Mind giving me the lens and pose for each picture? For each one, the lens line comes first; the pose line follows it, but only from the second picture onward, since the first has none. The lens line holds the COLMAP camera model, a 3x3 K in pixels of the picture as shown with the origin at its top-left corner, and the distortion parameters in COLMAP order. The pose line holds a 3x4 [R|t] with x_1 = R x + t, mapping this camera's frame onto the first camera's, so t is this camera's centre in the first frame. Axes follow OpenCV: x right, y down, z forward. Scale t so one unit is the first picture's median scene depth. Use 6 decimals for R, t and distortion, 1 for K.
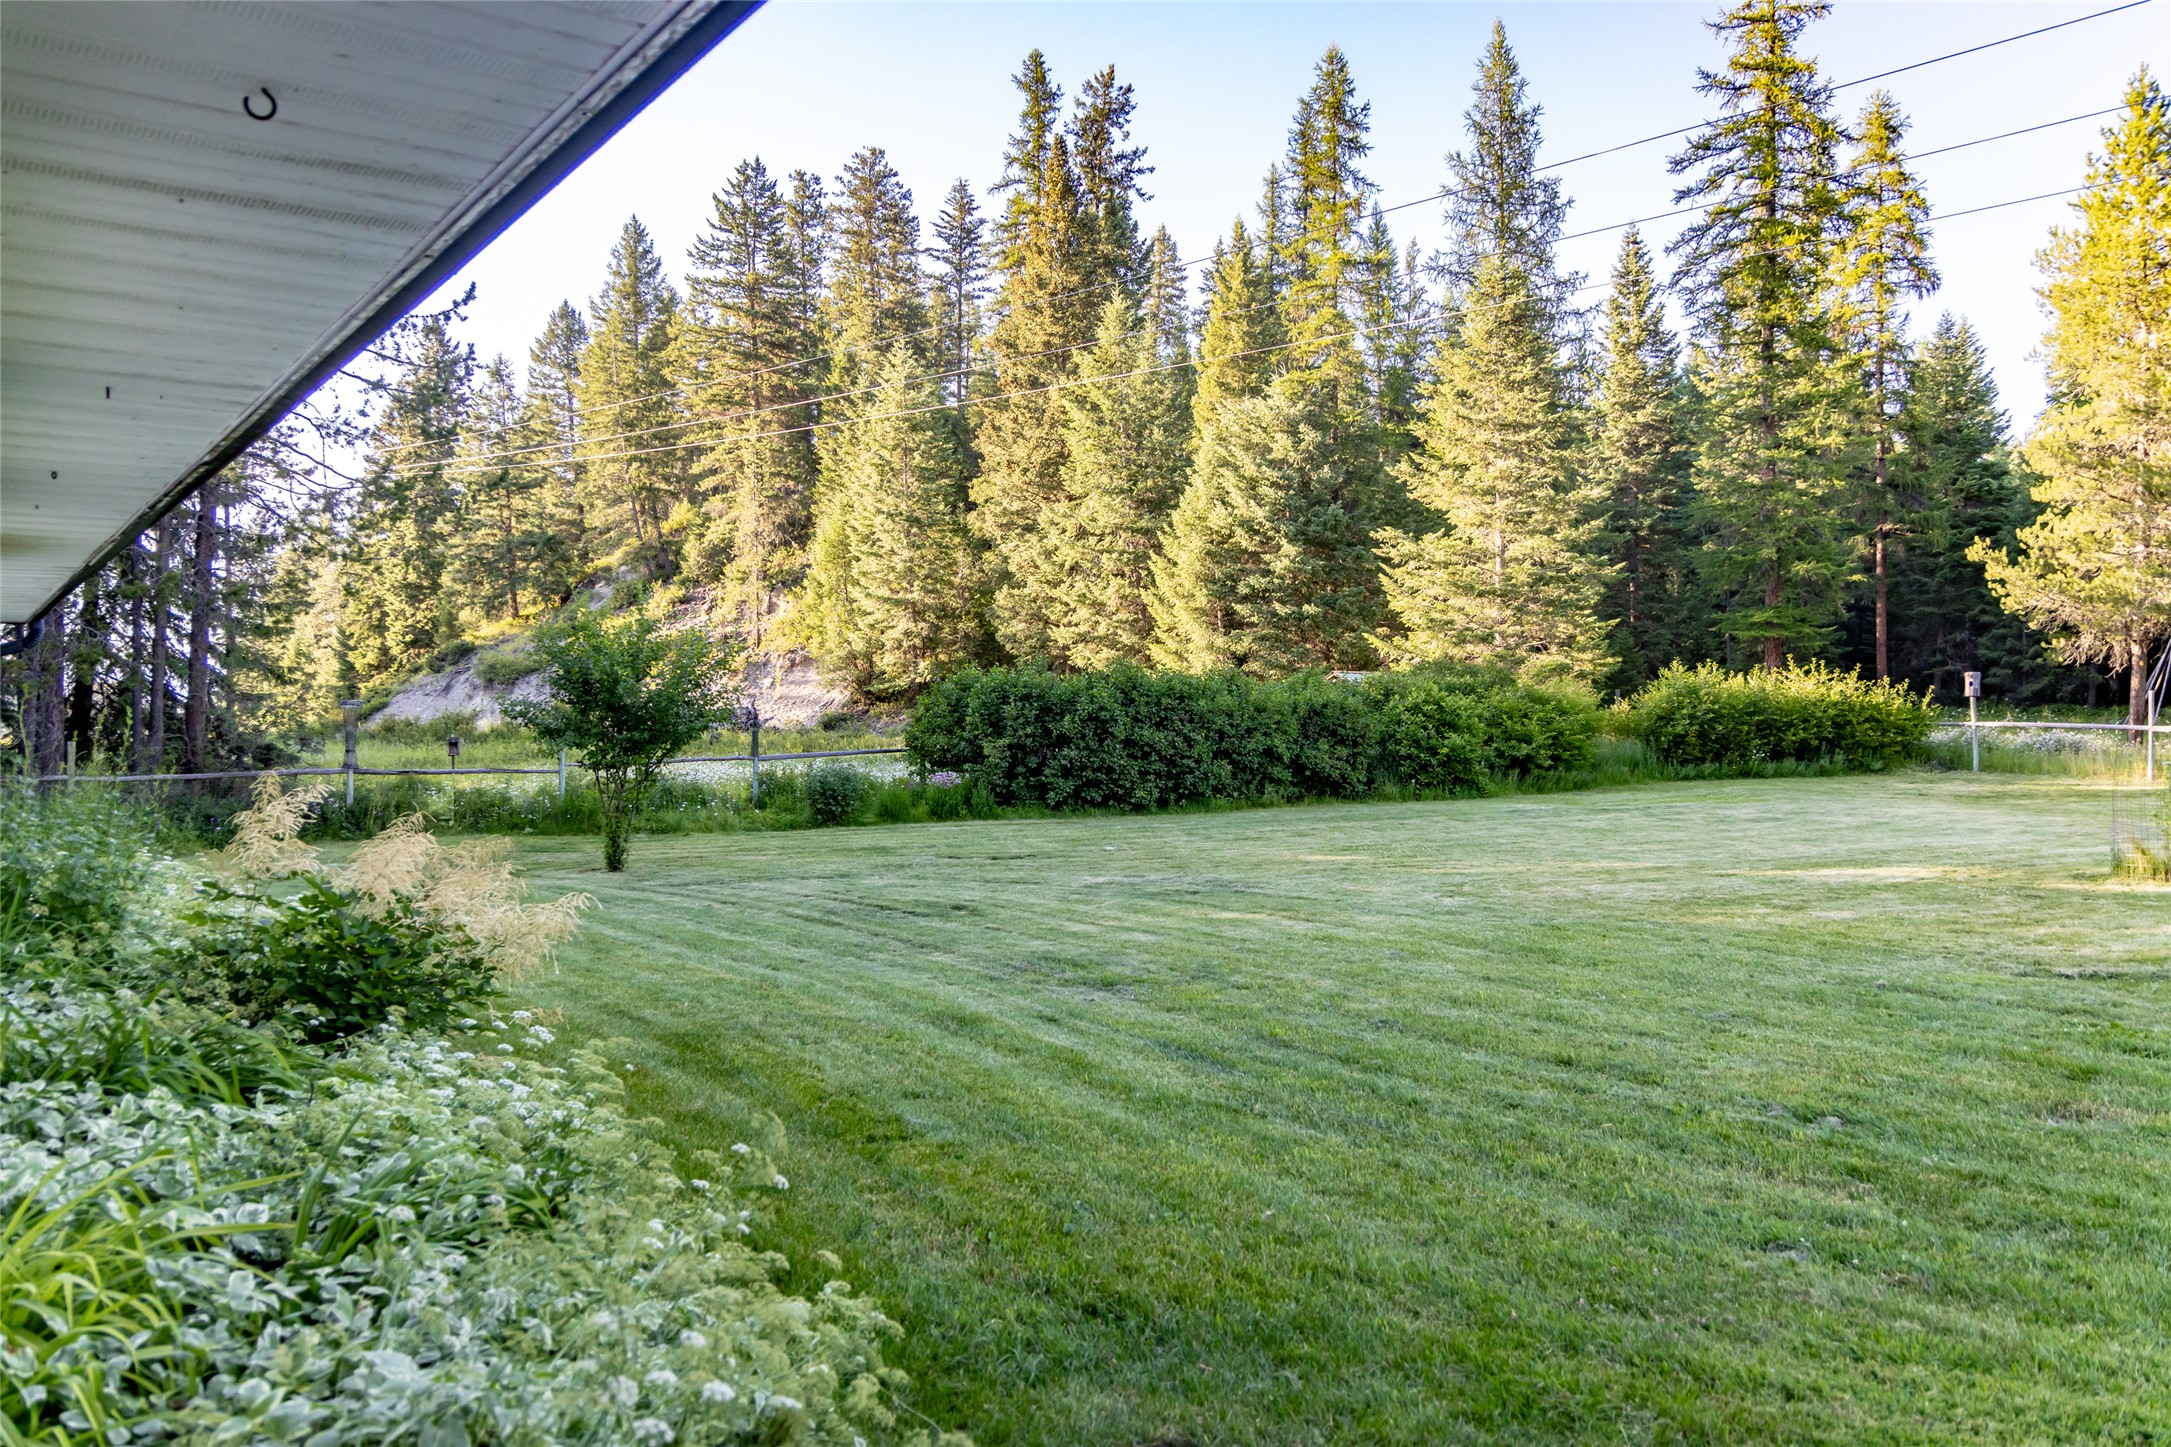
lens RADIAL K [[1634.8, 0, 1099.8], [0, 1634.8, 707.6], [0, 0, 1]] dist [-0.001022, -0.002754]
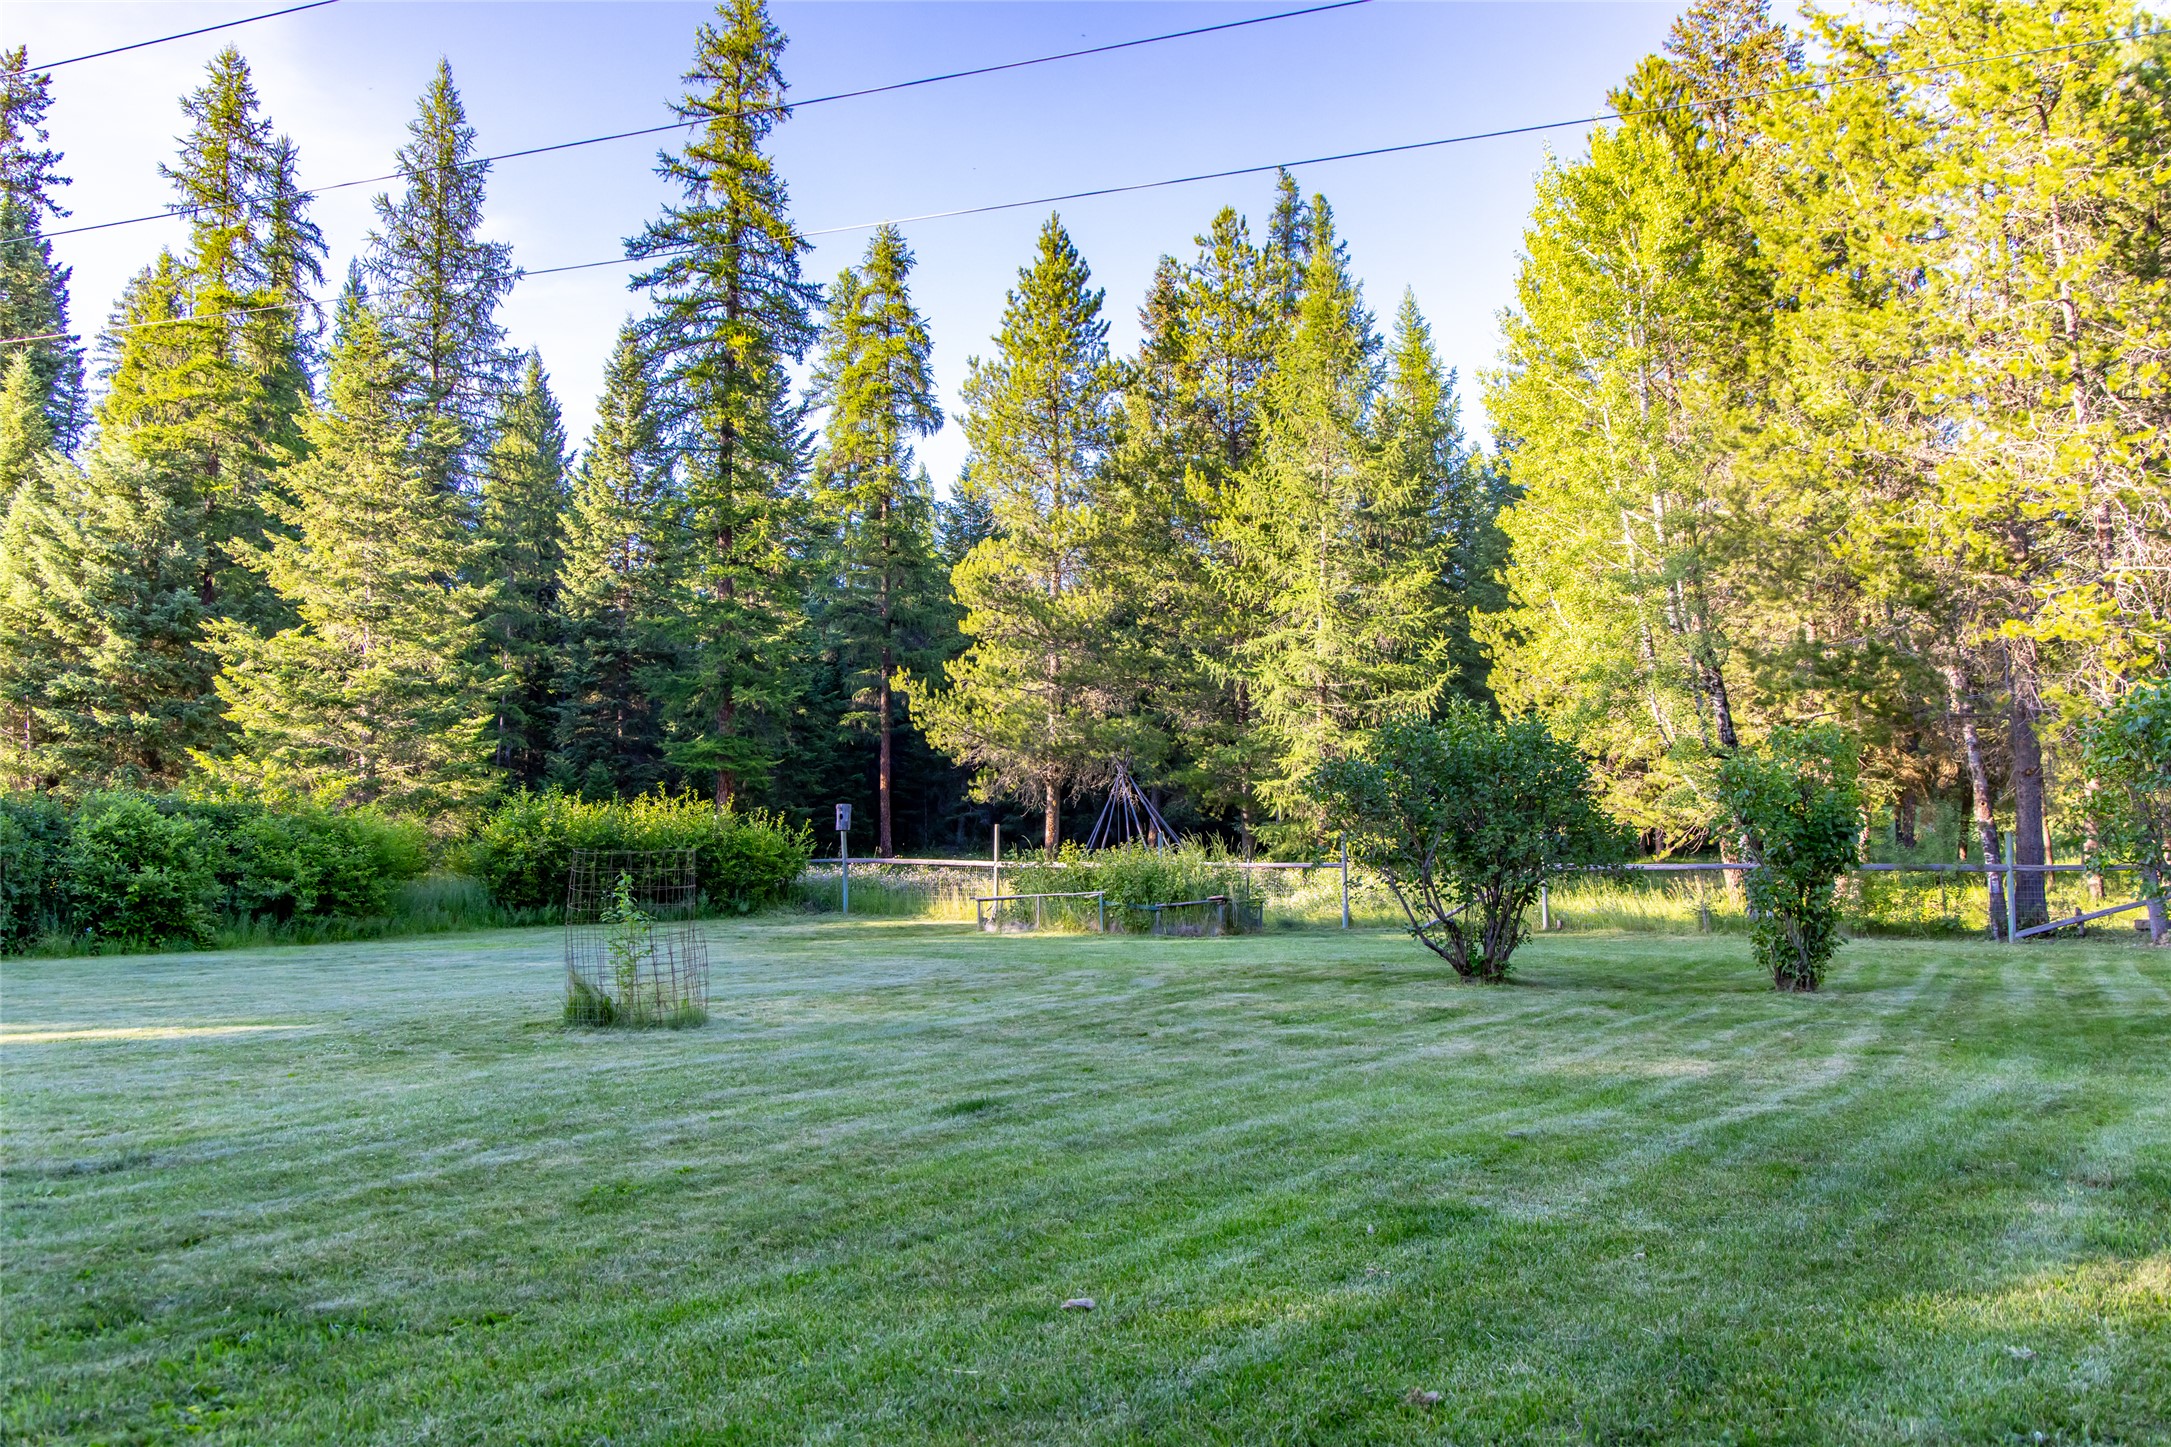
lens RADIAL K [[1774.6, 0, 1076.8], [0, 1774.6, 715.5], [0, 0, 1]] dist [-0.025349, 0.014922]
pose [[0.887036, 0.040084, 0.459957, 0.132005], [-0.001811, 0.996519, -0.083352, 0.008120], [-0.461697, 0.073103, 0.884021, 0.036452]]
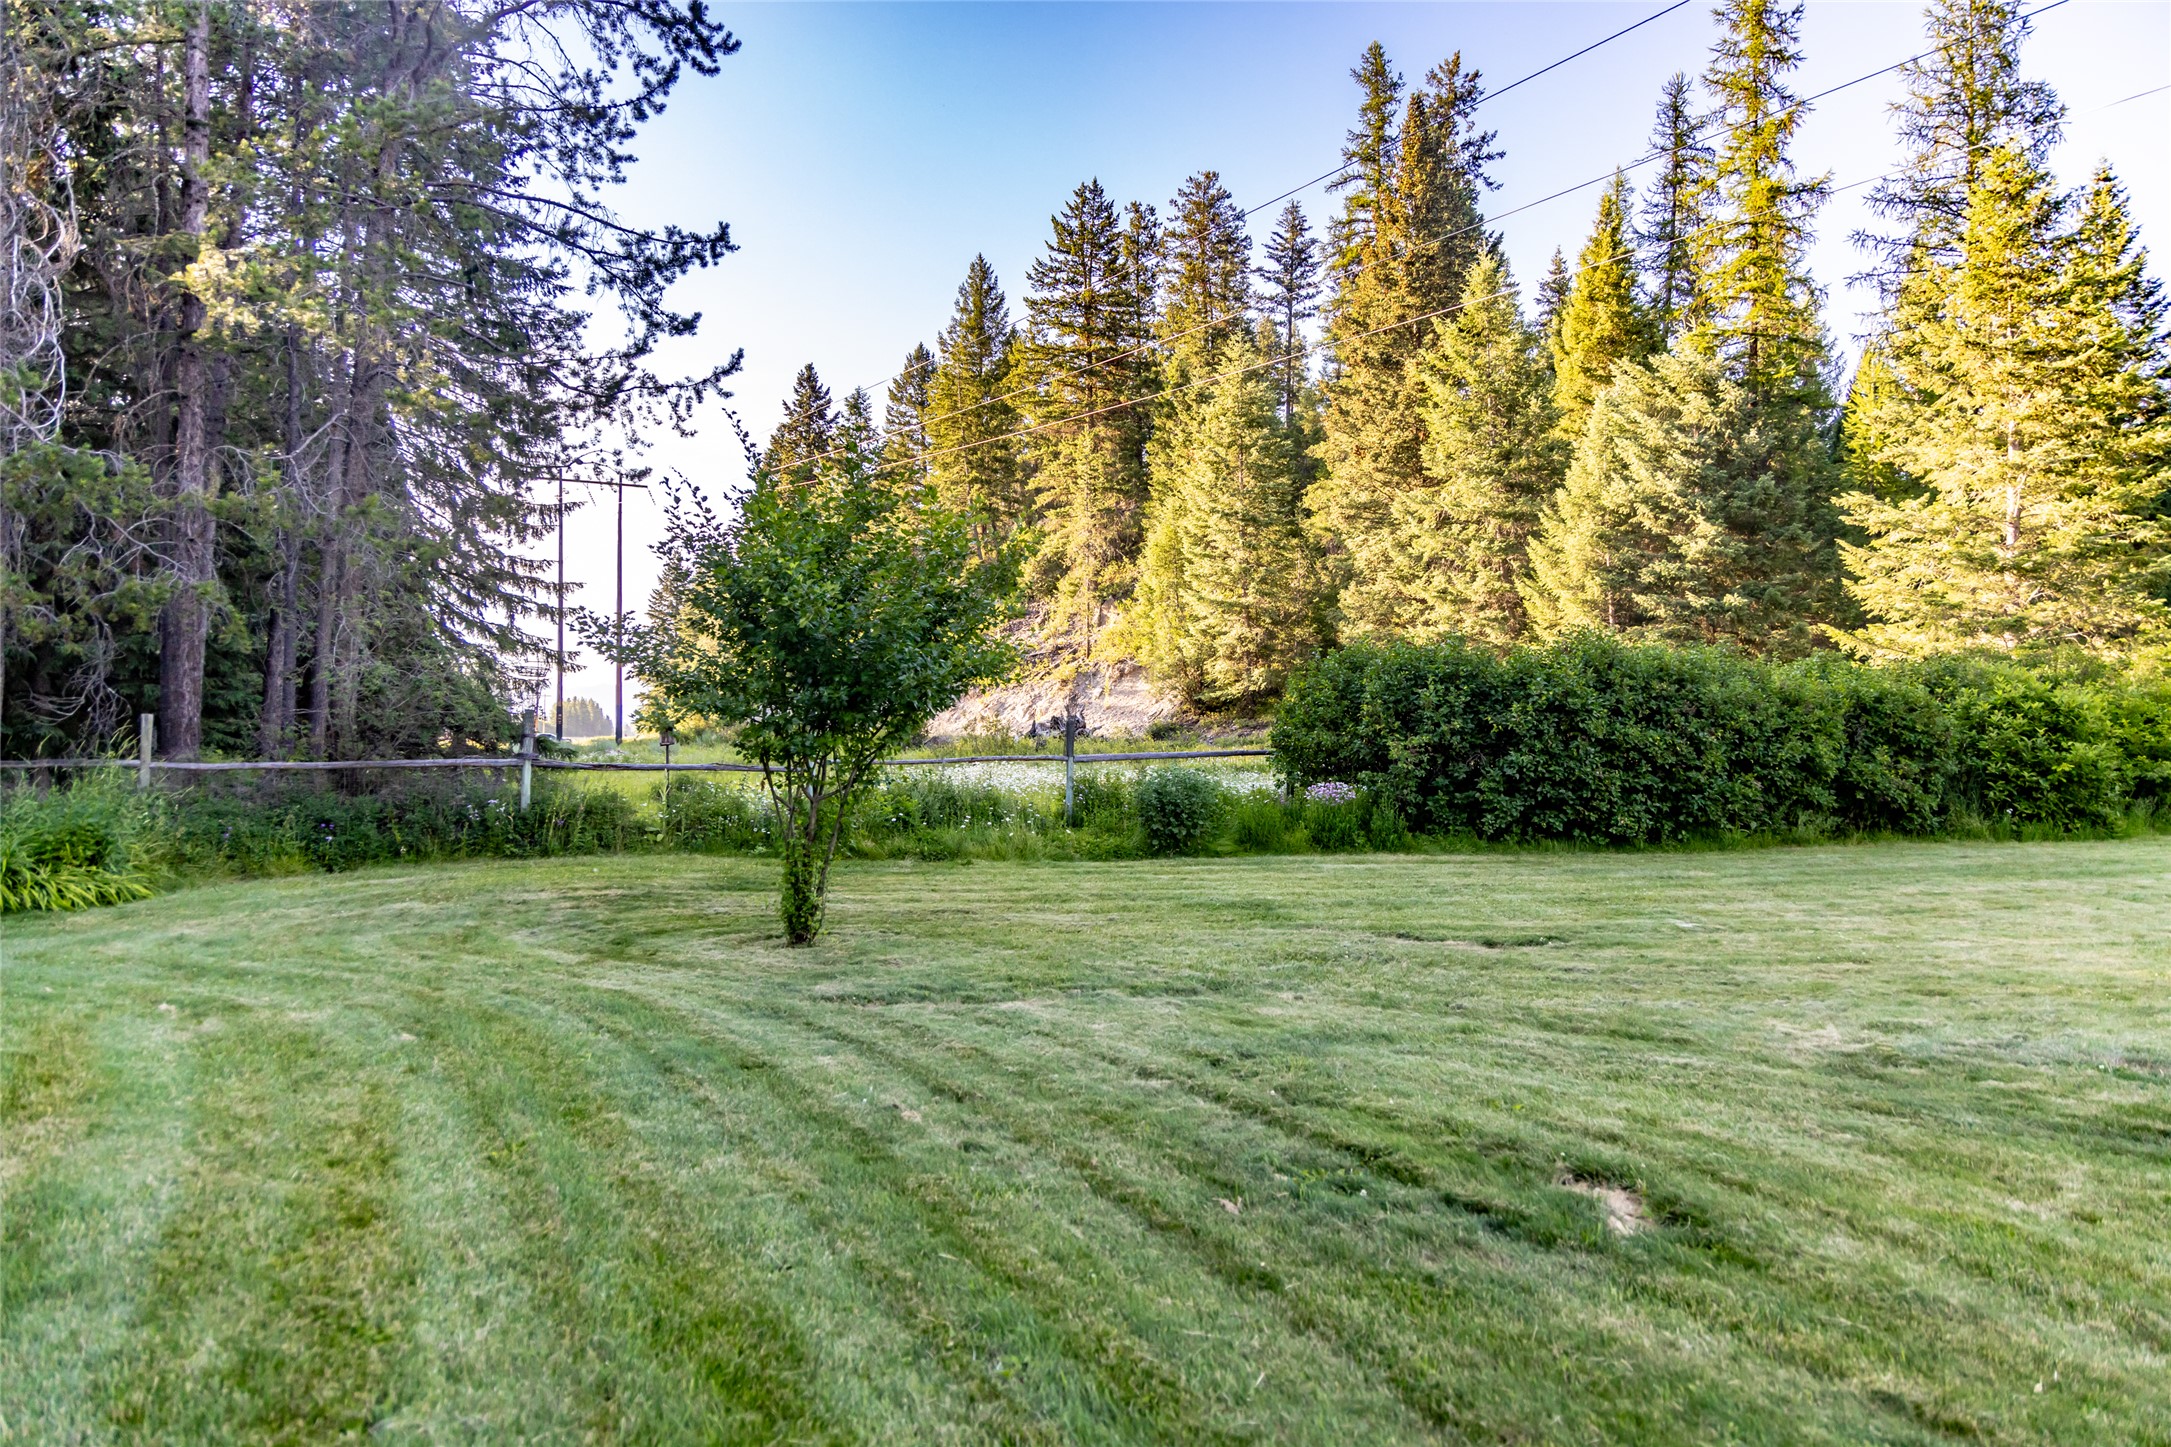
lens RADIAL K [[1470.4, 0, 1084.8], [0, 1470.4, 704.5], [0, 0, 1]] dist [0.002767, 0.003127]
pose [[0.977760, 0.010476, -0.209463, -0.035502], [-0.014073, 0.999778, -0.015691, 0.009219], [0.209252, 0.018290, 0.977691, 0.191079]]
